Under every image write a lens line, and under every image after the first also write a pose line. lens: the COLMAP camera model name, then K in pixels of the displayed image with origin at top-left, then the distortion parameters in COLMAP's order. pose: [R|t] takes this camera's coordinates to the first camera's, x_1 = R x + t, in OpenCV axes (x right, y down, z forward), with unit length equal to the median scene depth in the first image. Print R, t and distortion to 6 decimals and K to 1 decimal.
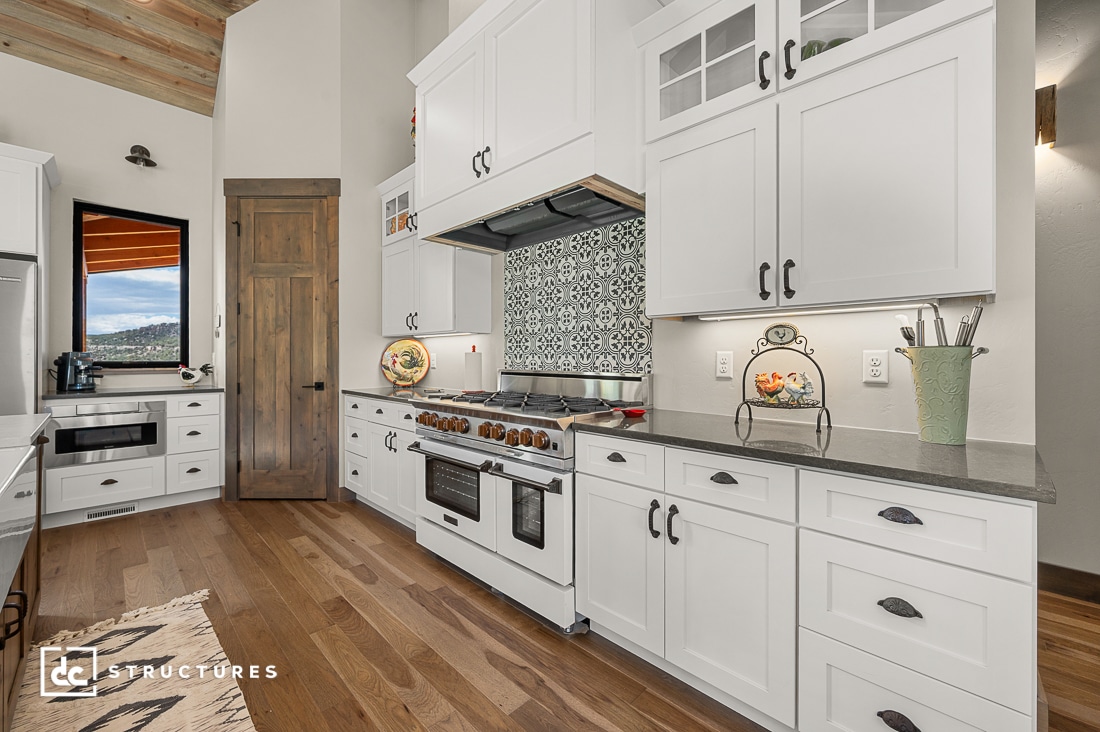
lens RADIAL K [[446.6, 0, 547.4], [0, 446.6, 356.6], [0, 0, 1]] dist [0.000455, 0.000074]
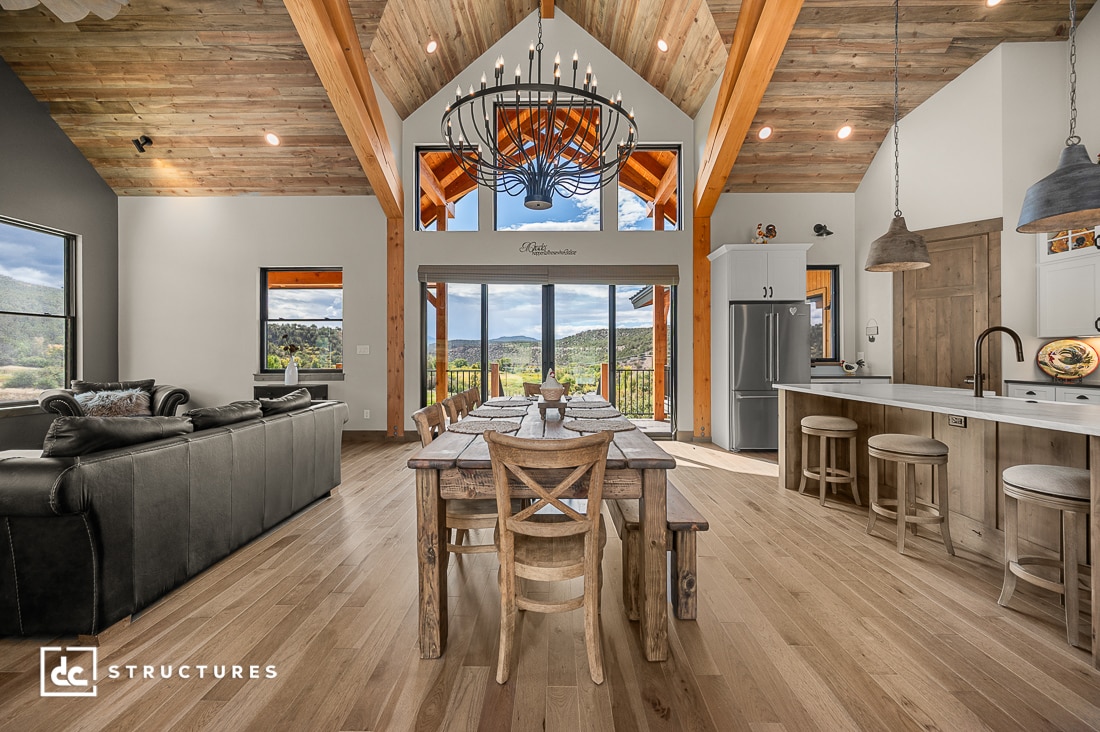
lens RADIAL K [[440.9, 0, 548.7], [0, 440.9, 356.0], [0, 0, 1]] dist [-0.001447, 0.000395]
pose [[0.697047, -0.003543, -0.717017, -0.471958], [0.005297, 0.999986, 0.000208, -0.001968], [0.717006, -0.003943, 0.697056, -0.841504]]
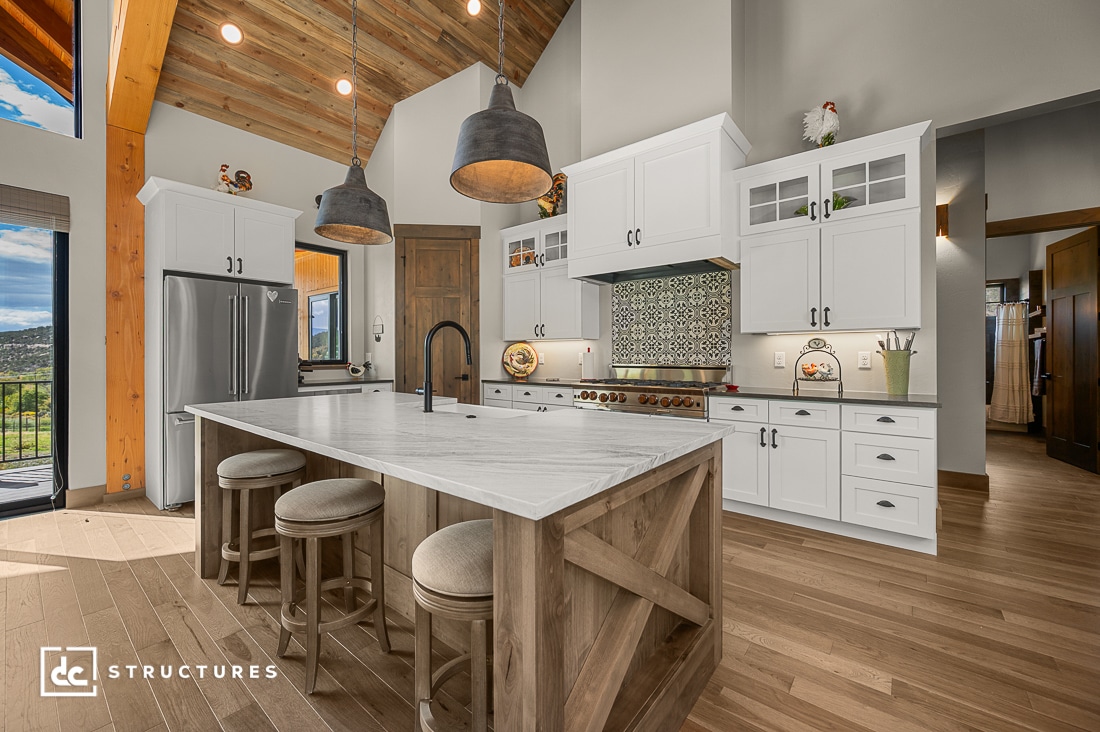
lens RADIAL K [[440.9, 0, 548.7], [0, 440.9, 356.0], [0, 0, 1]] dist [-0.001447, 0.000395]
pose [[0.994456, -0.003085, 0.105106, -0.402660], [0.002807, 0.999992, 0.002792, -0.001882], [-0.105114, -0.002482, 0.994457, -0.373101]]
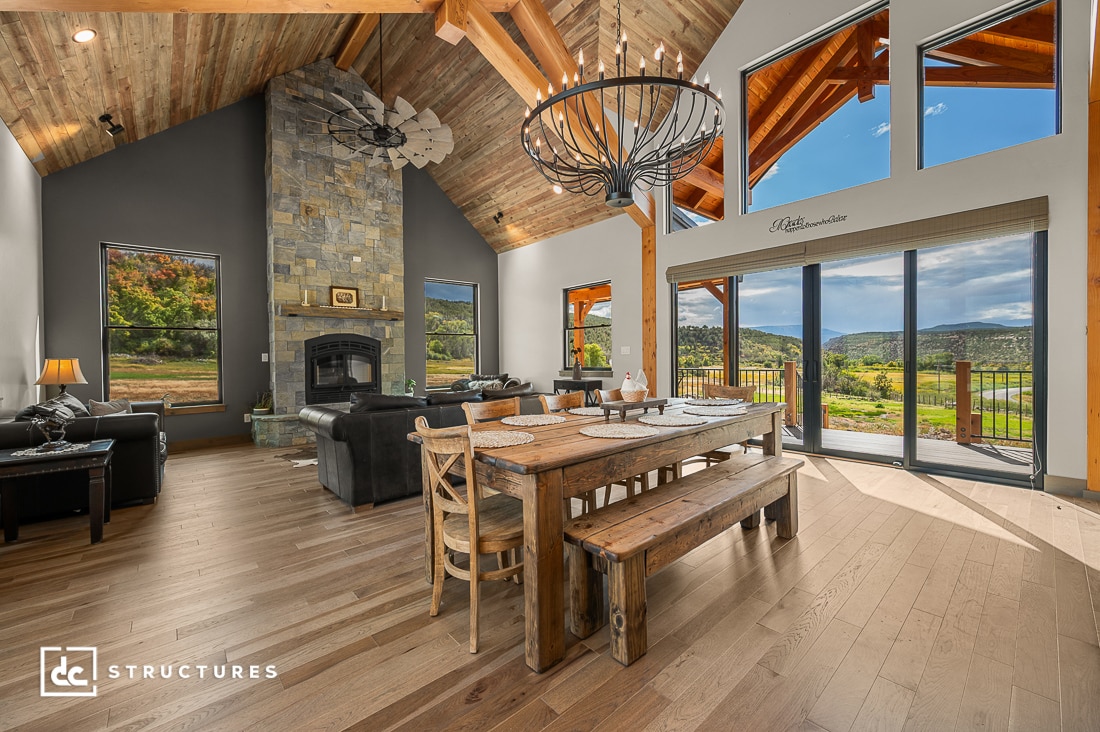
lens RADIAL K [[436.0, 0, 552.5], [0, 436.0, 360.4], [0, 0, 1]] dist [0.000451, 0.000177]
pose [[-0.058413, 0.005179, -0.998279, -0.279598], [0.019476, 0.999802, 0.004047, -0.001184], [0.998102, -0.019206, -0.058503, -0.387922]]
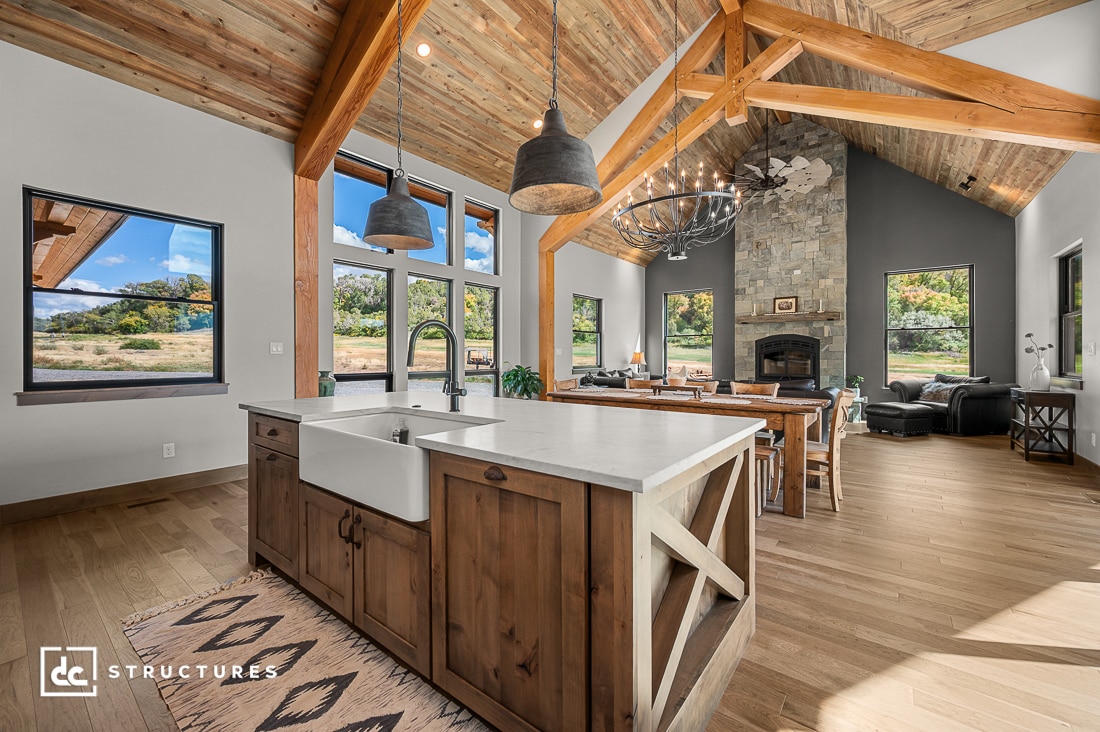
lens RADIAL K [[442.3, 0, 549.6], [0, 442.3, 343.0], [0, 0, 1]] dist [0.001134, -0.000055]
pose [[-0.992243, -0.006332, -0.124155, -0.554588], [-0.002366, 0.999483, -0.032066, -0.000057], [0.124294, -0.031523, -0.991745, 0.826127]]
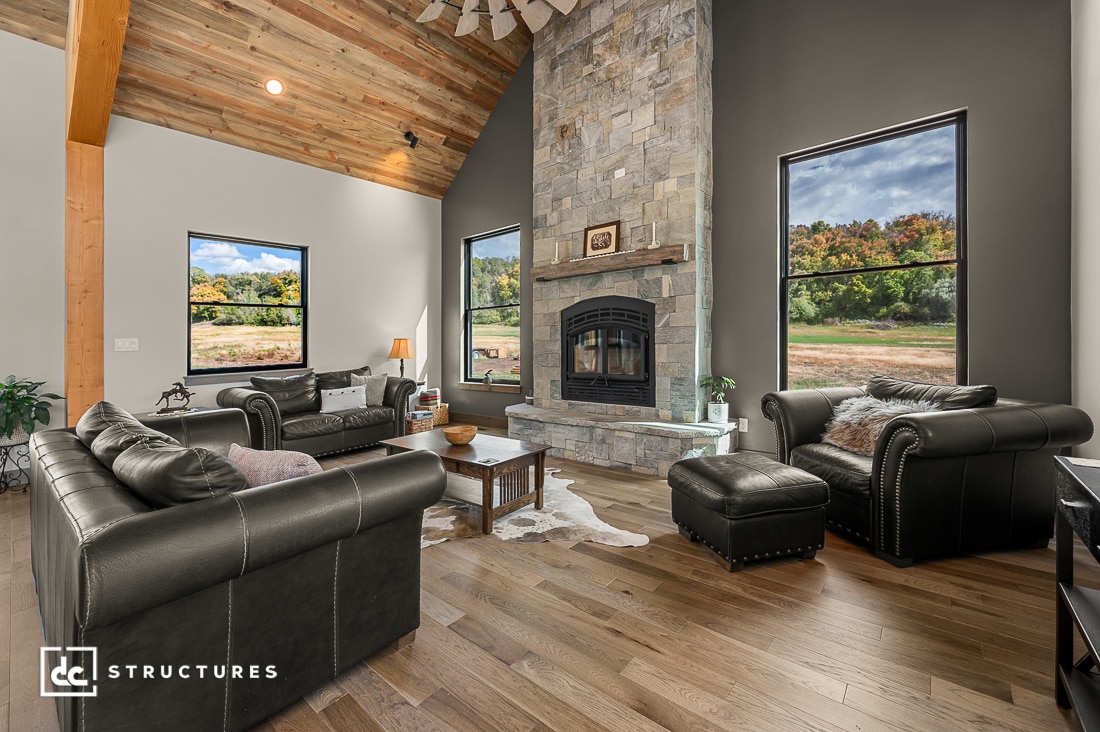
lens RADIAL K [[453.3, 0, 542.4], [0, 453.3, 338.3], [0, 0, 1]] dist [-0.000544, 0.000018]
pose [[-0.996738, 0.023790, -0.077123, -1.856019], [0.024044, 0.999708, -0.002367, -0.010845], [0.077044, -0.004213, -0.997019, -0.139968]]
